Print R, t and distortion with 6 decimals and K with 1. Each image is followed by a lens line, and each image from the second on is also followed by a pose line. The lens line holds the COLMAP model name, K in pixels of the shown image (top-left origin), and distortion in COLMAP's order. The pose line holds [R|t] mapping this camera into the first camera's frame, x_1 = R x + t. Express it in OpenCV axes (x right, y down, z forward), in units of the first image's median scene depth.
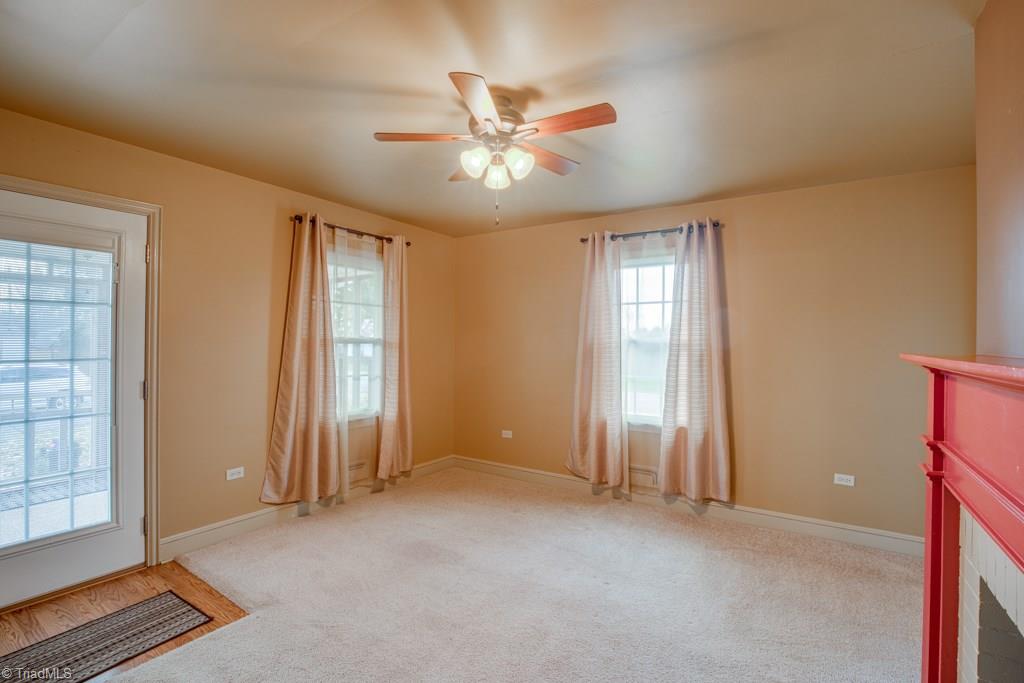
lens RADIAL K [[469.0, 0, 517.4], [0, 469.0, 340.7], [0, 0, 1]] dist [-0.041688, 0.009534]
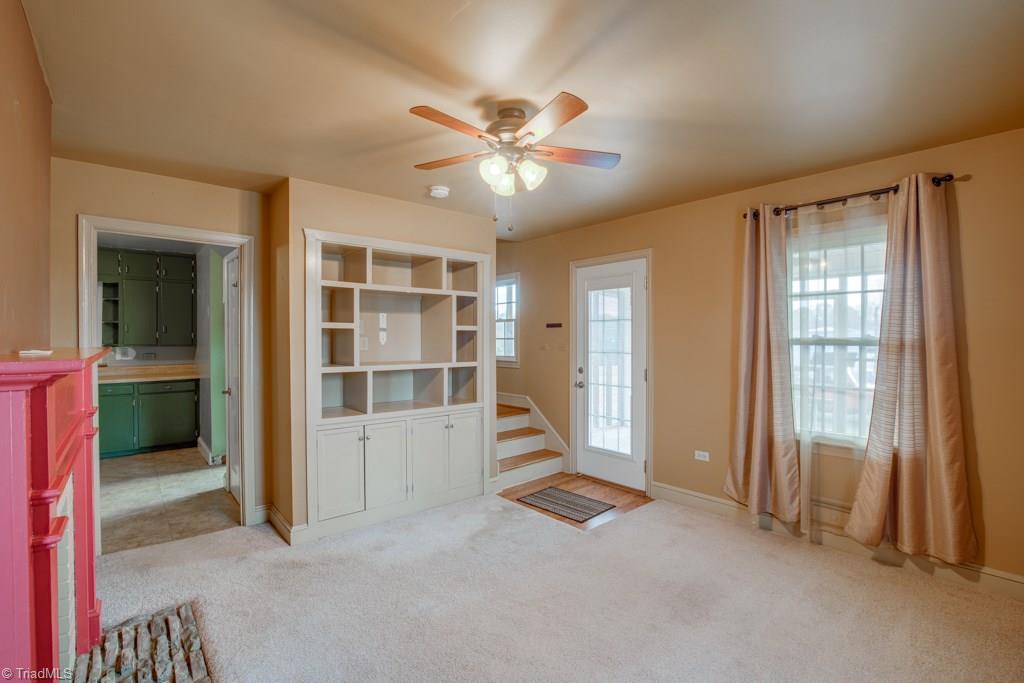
lens RADIAL K [[469.0, 0, 517.4], [0, 469.0, 340.7], [0, 0, 1]] dist [-0.041688, 0.009534]
pose [[-0.280680, -0.002382, -0.959798, 0.695254], [0.000064, 0.999997, -0.002500, -0.001135], [0.959801, -0.000763, -0.280679, 0.943294]]
